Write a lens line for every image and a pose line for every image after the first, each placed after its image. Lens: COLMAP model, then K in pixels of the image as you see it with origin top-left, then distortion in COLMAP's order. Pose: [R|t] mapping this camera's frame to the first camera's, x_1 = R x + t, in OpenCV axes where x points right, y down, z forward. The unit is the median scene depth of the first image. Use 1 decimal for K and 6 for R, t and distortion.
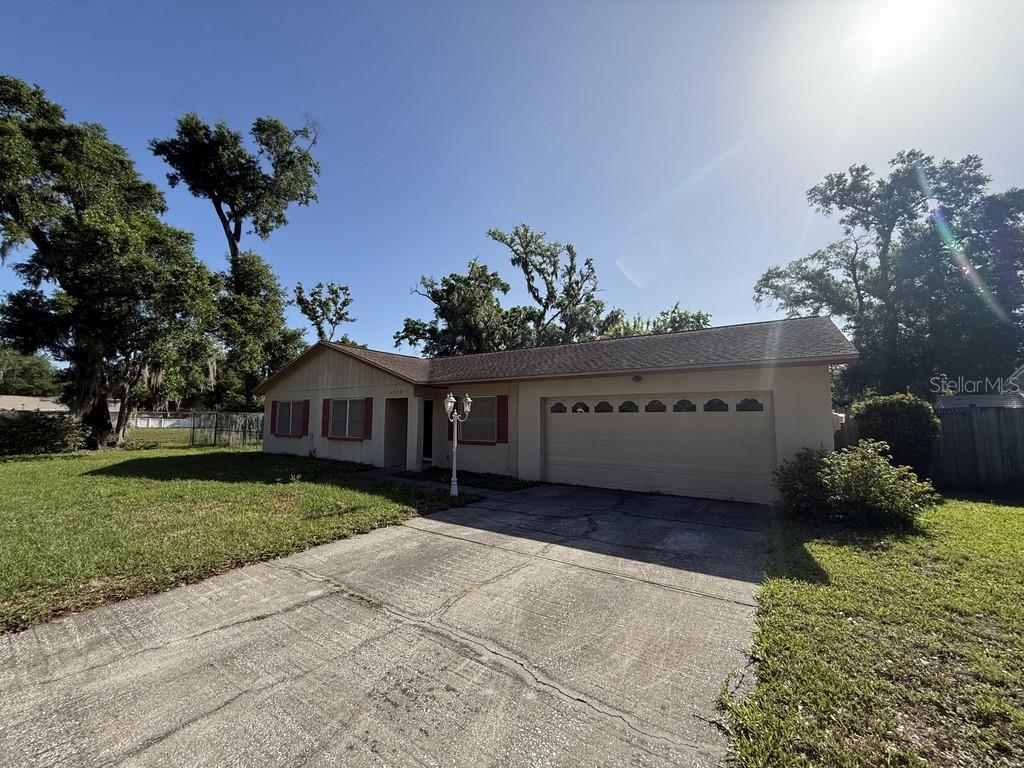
lens RADIAL K [[407.4, 0, 509.4], [0, 407.4, 382.2], [0, 0, 1]] dist [0.000319, 0.000156]
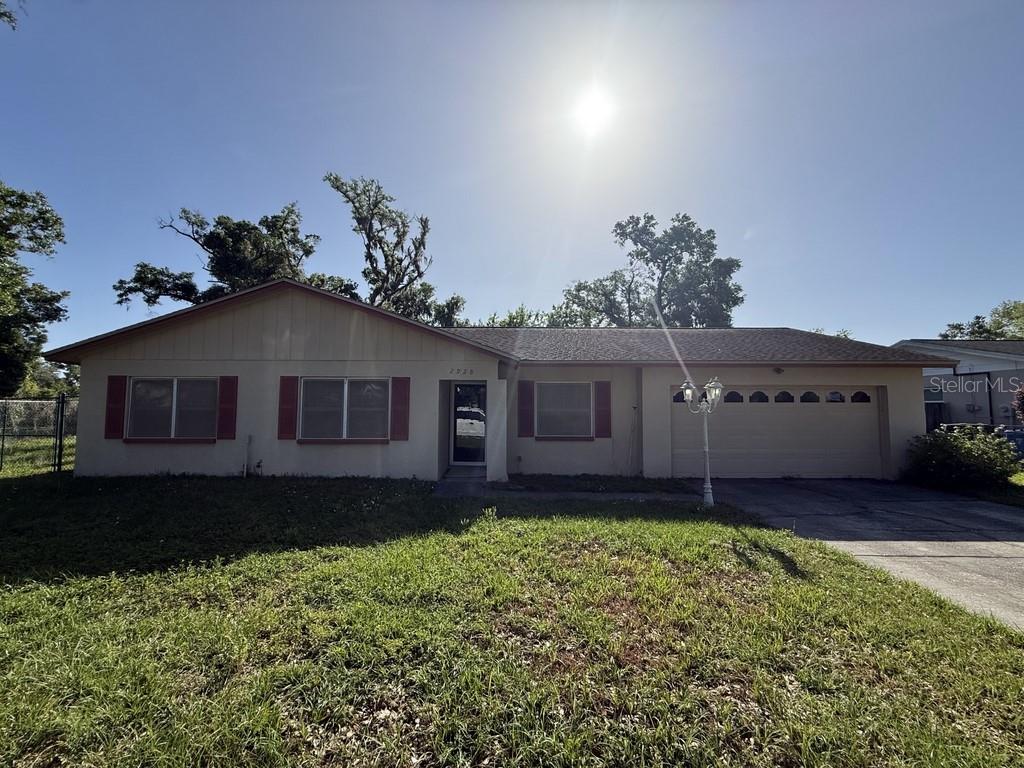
lens RADIAL K [[407.4, 0, 508.3], [0, 407.4, 383.1], [0, 0, 1]] dist [0.000319, 0.000156]
pose [[0.828816, 0.031343, 0.558643, -0.222325], [-0.048511, 0.998695, 0.015939, 0.010824], [-0.557415, -0.040311, 0.829255, 0.137917]]
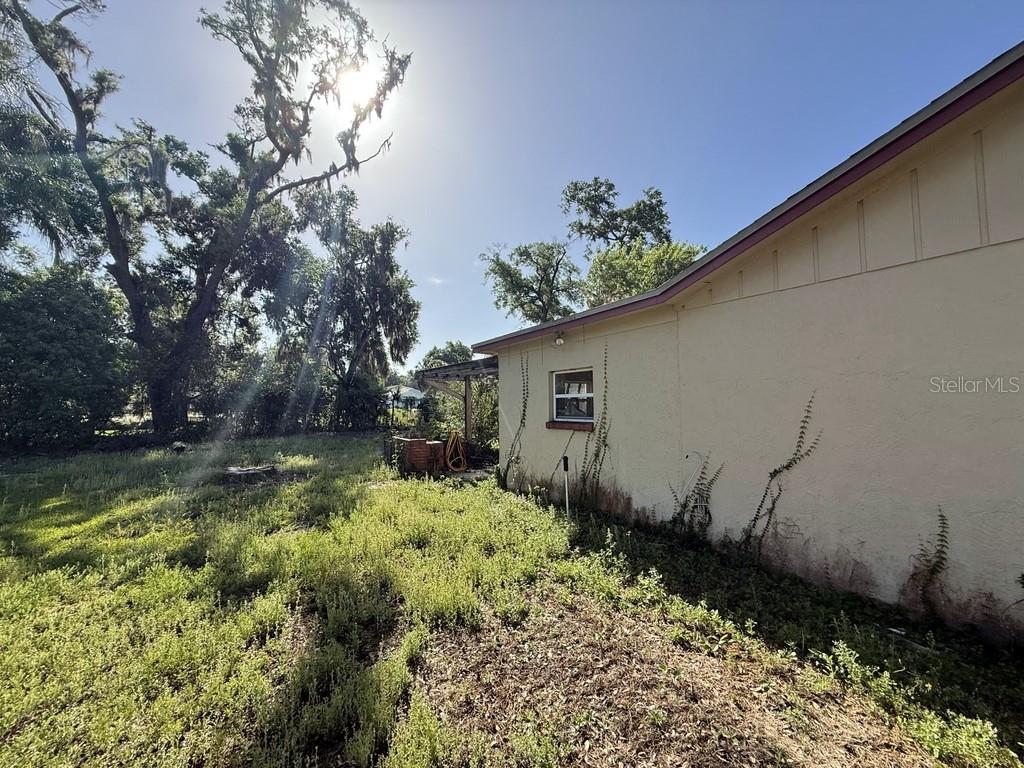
lens RADIAL K [[407.4, 0, 508.7], [0, 407.4, 381.7], [0, 0, 1]] dist [0.000319, 0.000156]
pose [[0.380535, 0.040474, 0.923881, -0.277234], [-0.073087, 0.997233, -0.013584, 0.064285], [-0.921874, -0.062354, 0.382440, 0.754297]]
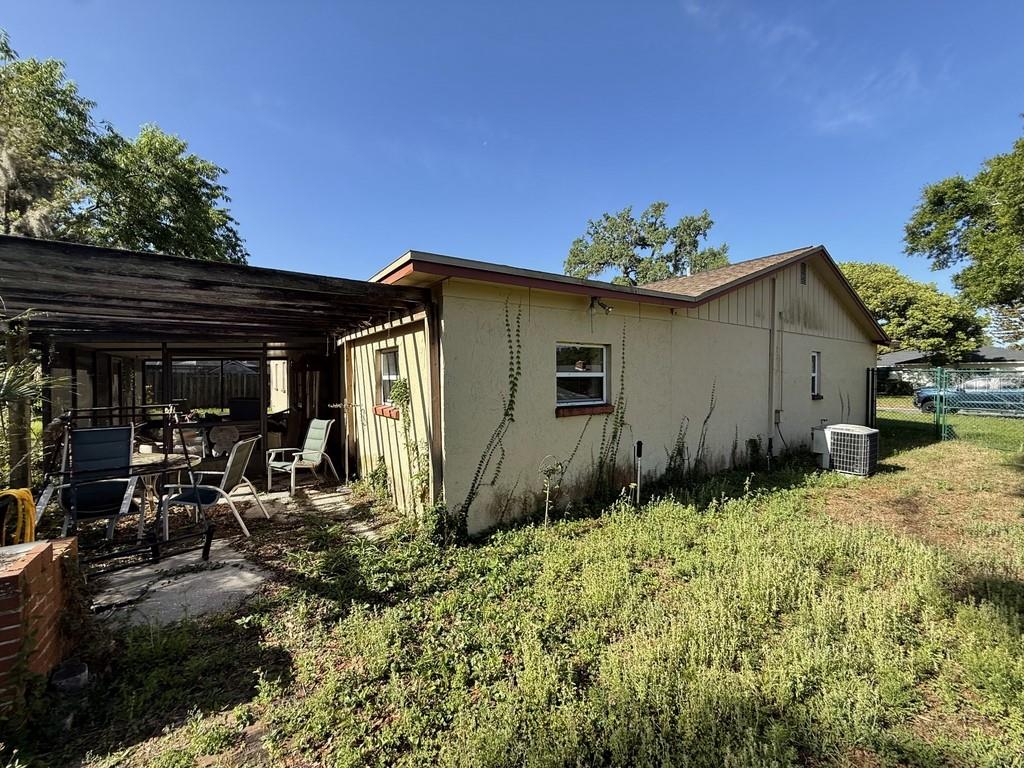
lens RADIAL K [[407.4, 0, 508.9], [0, 407.4, 382.5], [0, 0, 1]] dist [0.000319, 0.000156]
pose [[-0.932574, -0.009279, 0.360859, -0.129601], [-0.036492, 0.996972, -0.068670, 0.080303], [-0.359129, -0.077208, -0.930089, 0.947345]]
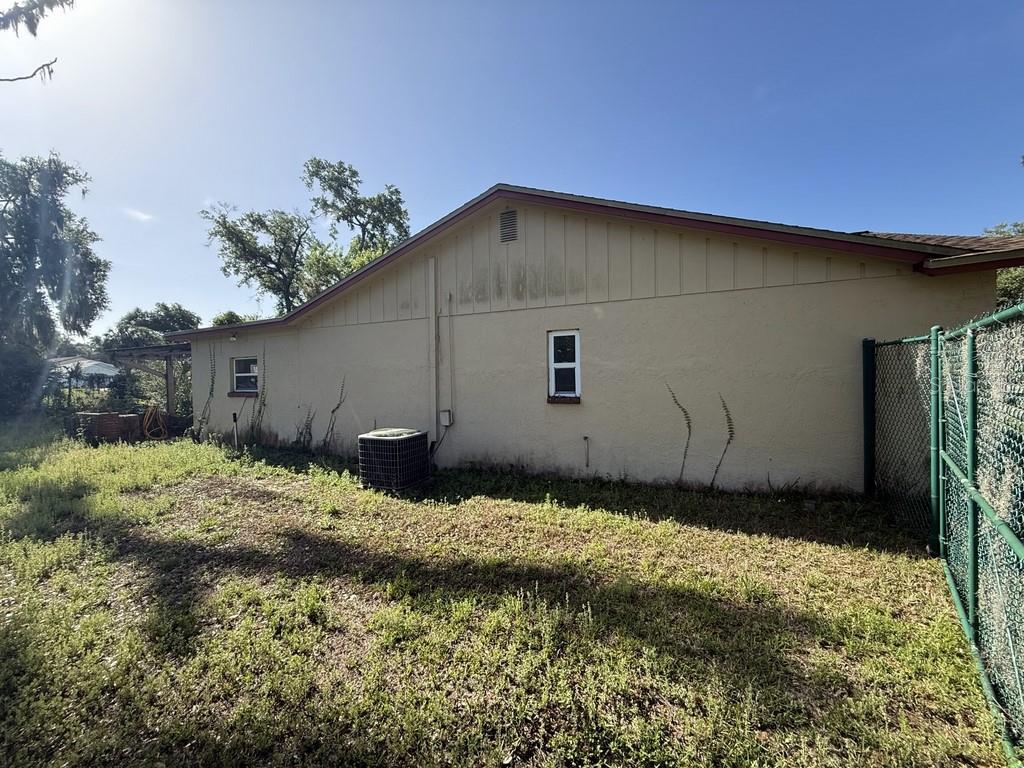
lens RADIAL K [[407.4, 0, 508.1], [0, 407.4, 382.3], [0, 0, 1]] dist [0.000319, 0.000156]
pose [[-0.162176, -0.016805, 0.986619, -0.397620], [-0.074765, 0.997190, 0.004695, 0.056764], [-0.983925, -0.073003, -0.162977, 0.668325]]
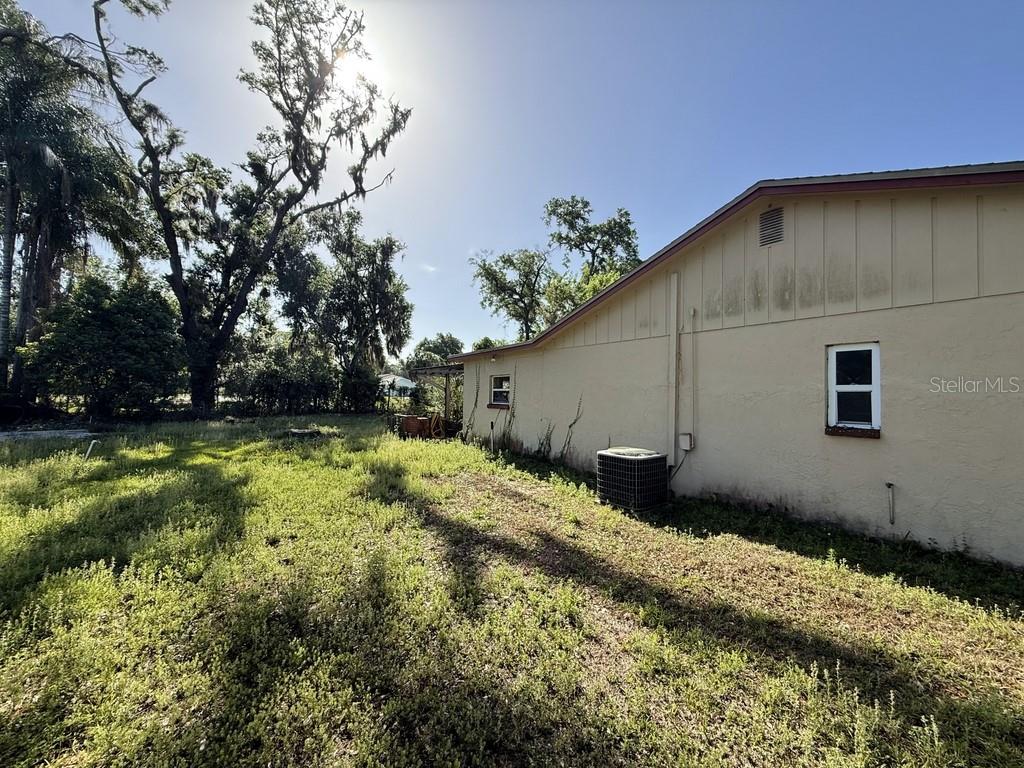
lens RADIAL K [[407.4, 0, 508.7], [0, 407.4, 382.2], [0, 0, 1]] dist [0.000319, 0.000156]
pose [[0.357846, 0.030761, 0.933274, -0.399033], [-0.101034, 0.994865, 0.005949, 0.057473], [-0.928299, -0.096421, 0.359116, 0.675746]]
